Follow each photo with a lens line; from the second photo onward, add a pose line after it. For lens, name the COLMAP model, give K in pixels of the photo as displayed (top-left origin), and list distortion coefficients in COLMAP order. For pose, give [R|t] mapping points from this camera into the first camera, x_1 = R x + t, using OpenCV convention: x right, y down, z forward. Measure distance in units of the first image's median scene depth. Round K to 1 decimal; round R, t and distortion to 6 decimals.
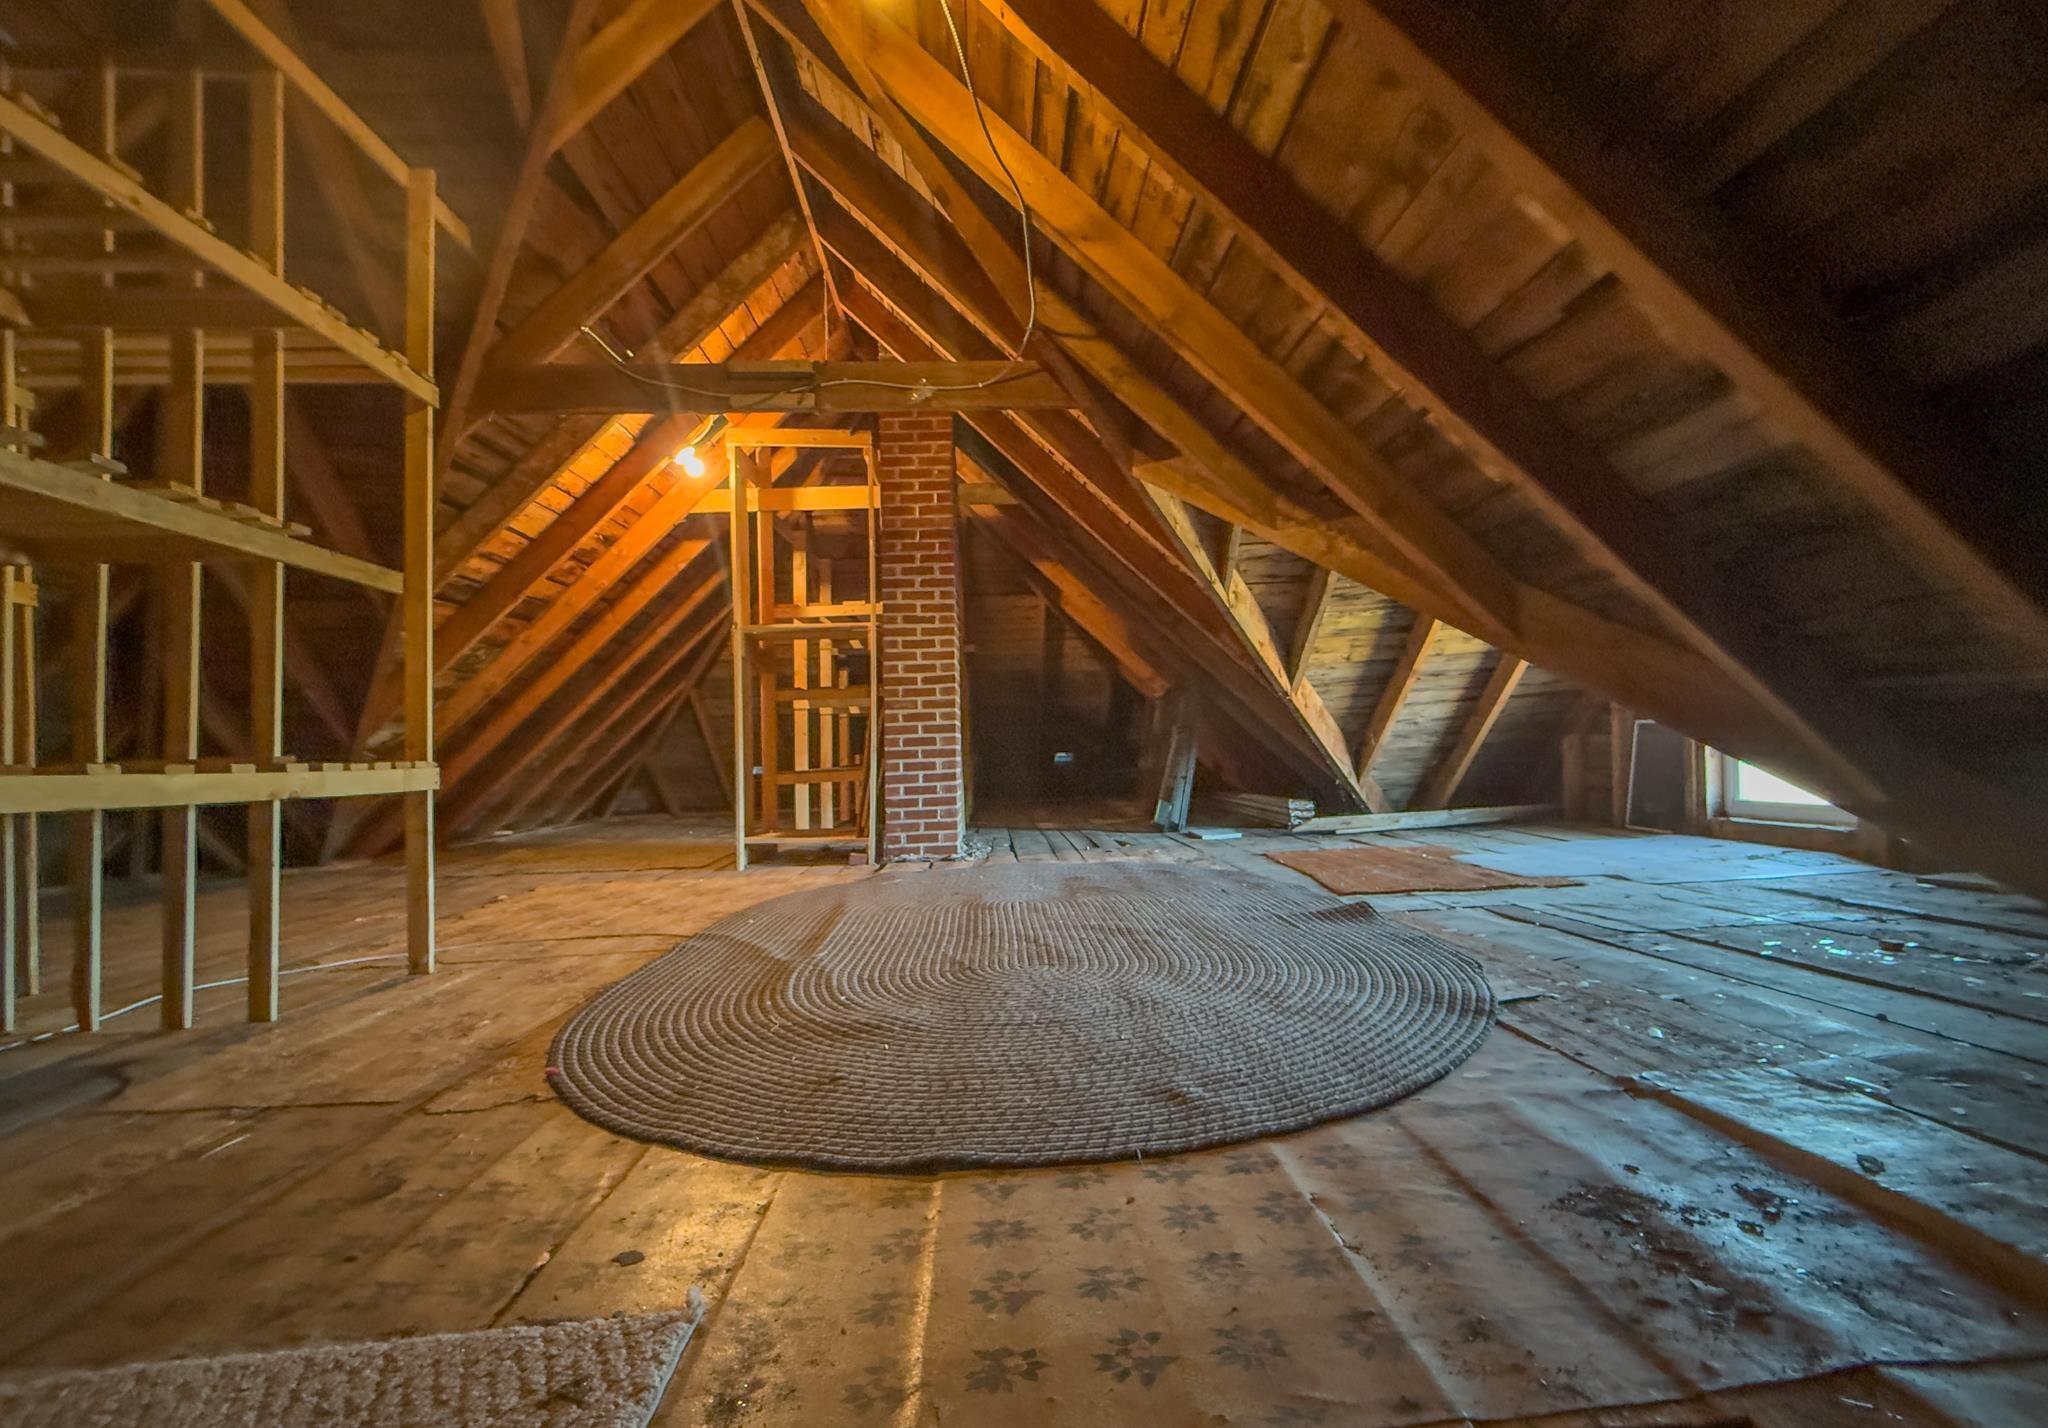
lens RADIAL K [[917.9, 0, 1030.7], [0, 917.9, 728.0], [0, 0, 1]] dist [0.001236, -0.000316]
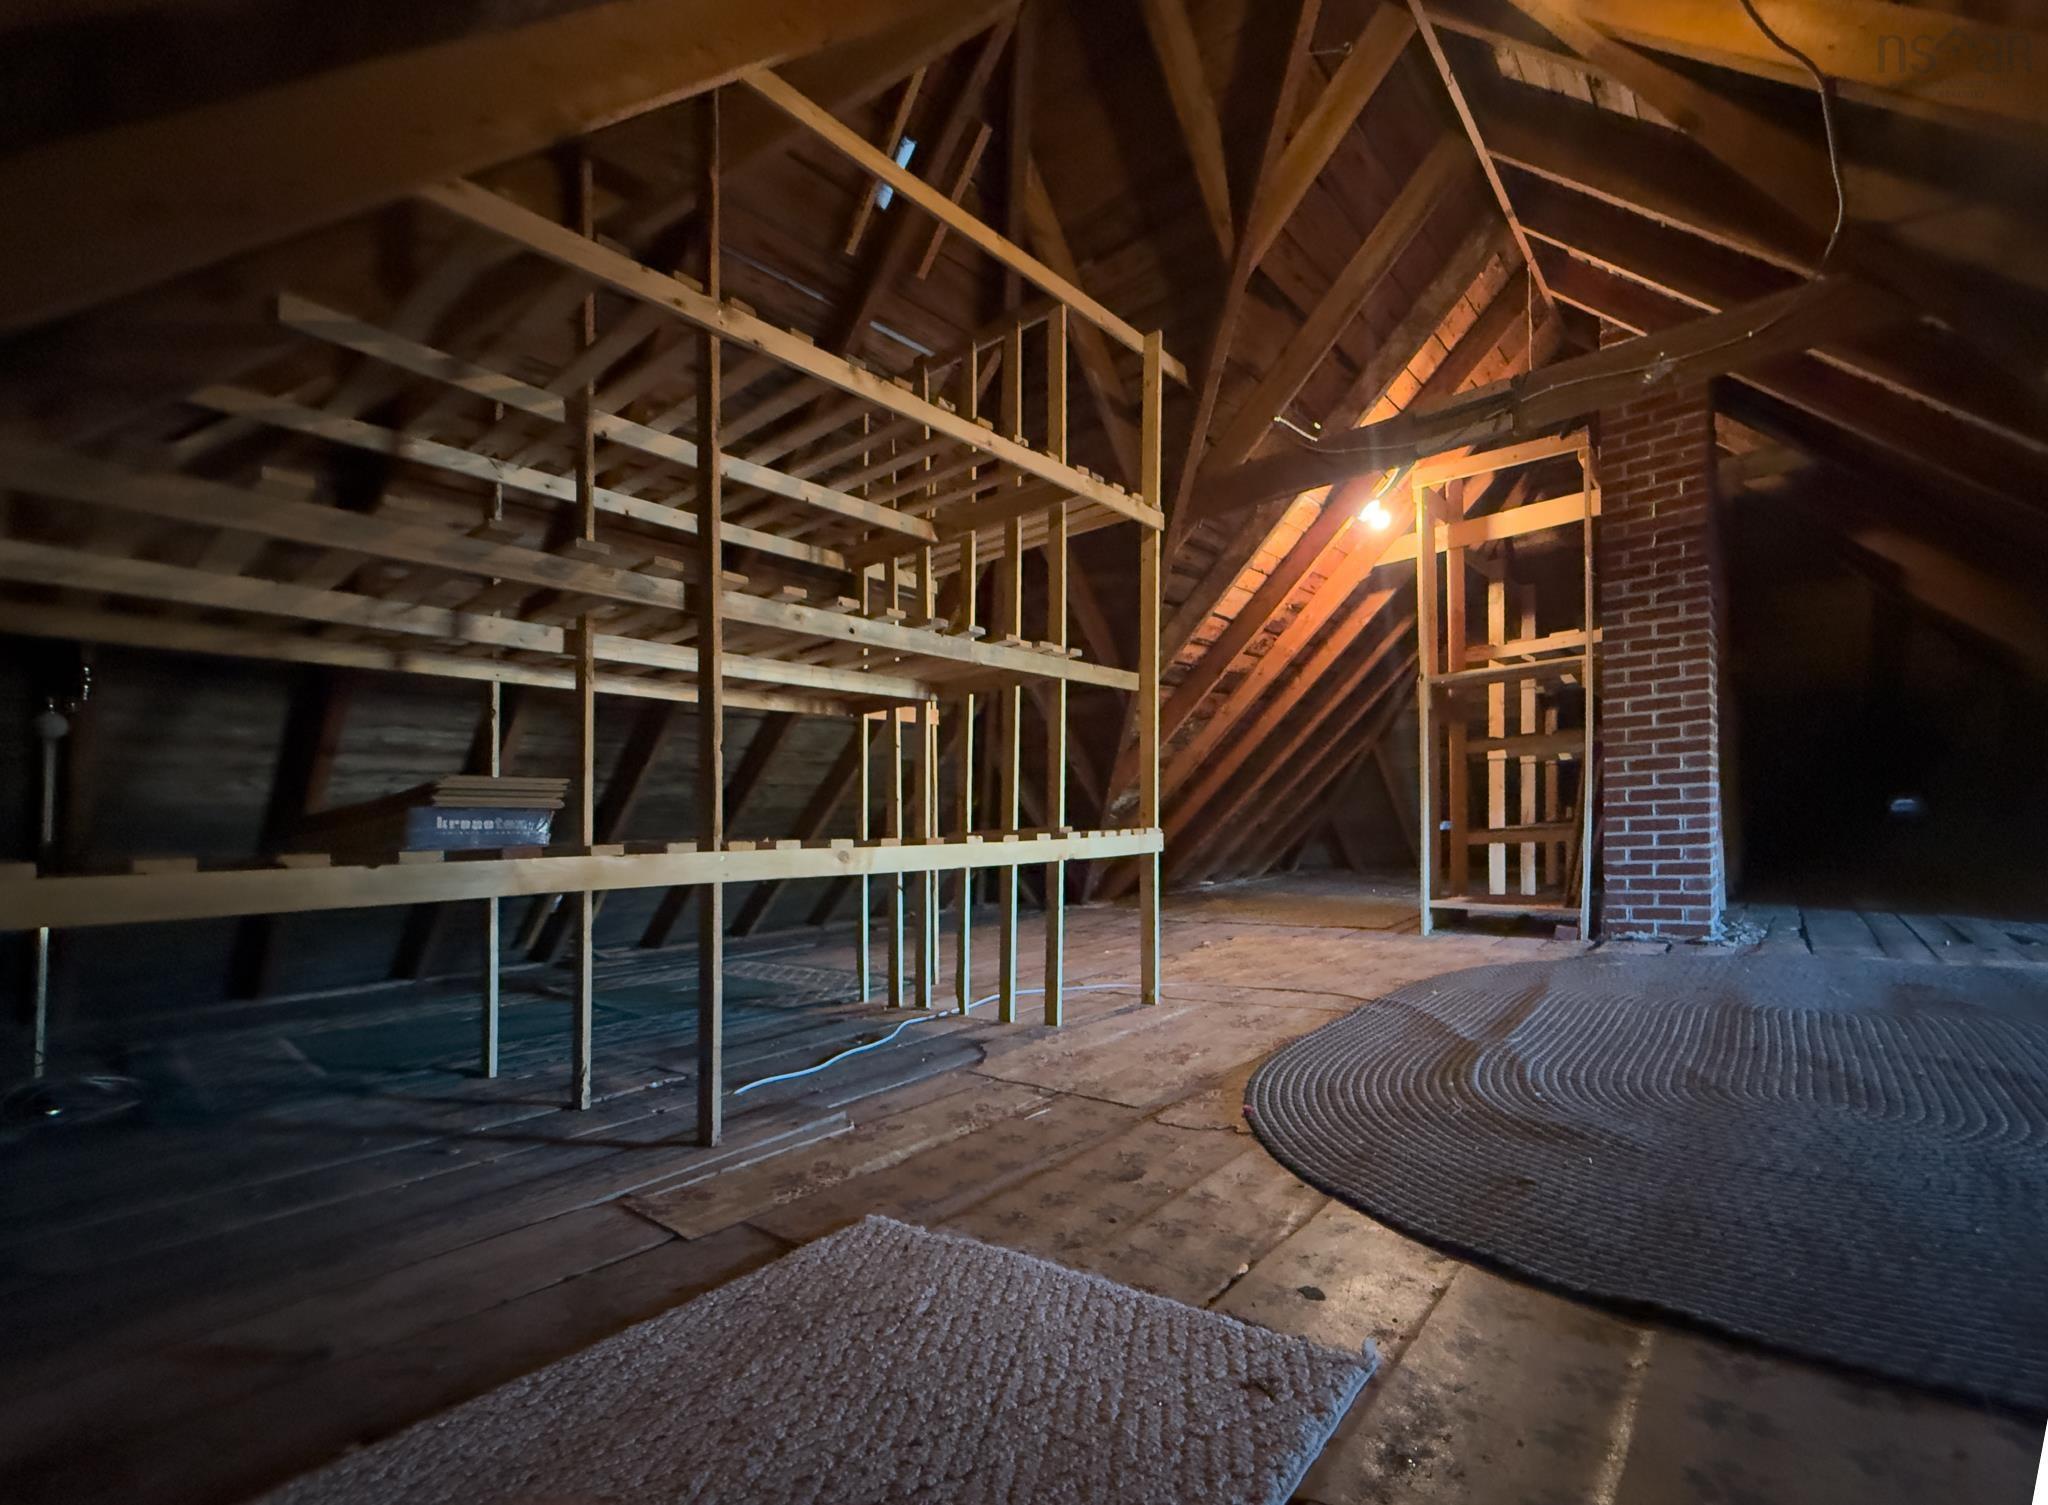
lens RADIAL K [[1024.4, 0, 1028.5], [0, 1024.4, 760.8], [0, 0, 1]] dist [-0.002920, 0.001109]
pose [[0.775180, 0.009839, -0.631664, 0.050924], [-0.002606, 0.999920, 0.012378, -0.057539], [0.631736, -0.007949, 0.775143, -0.120228]]
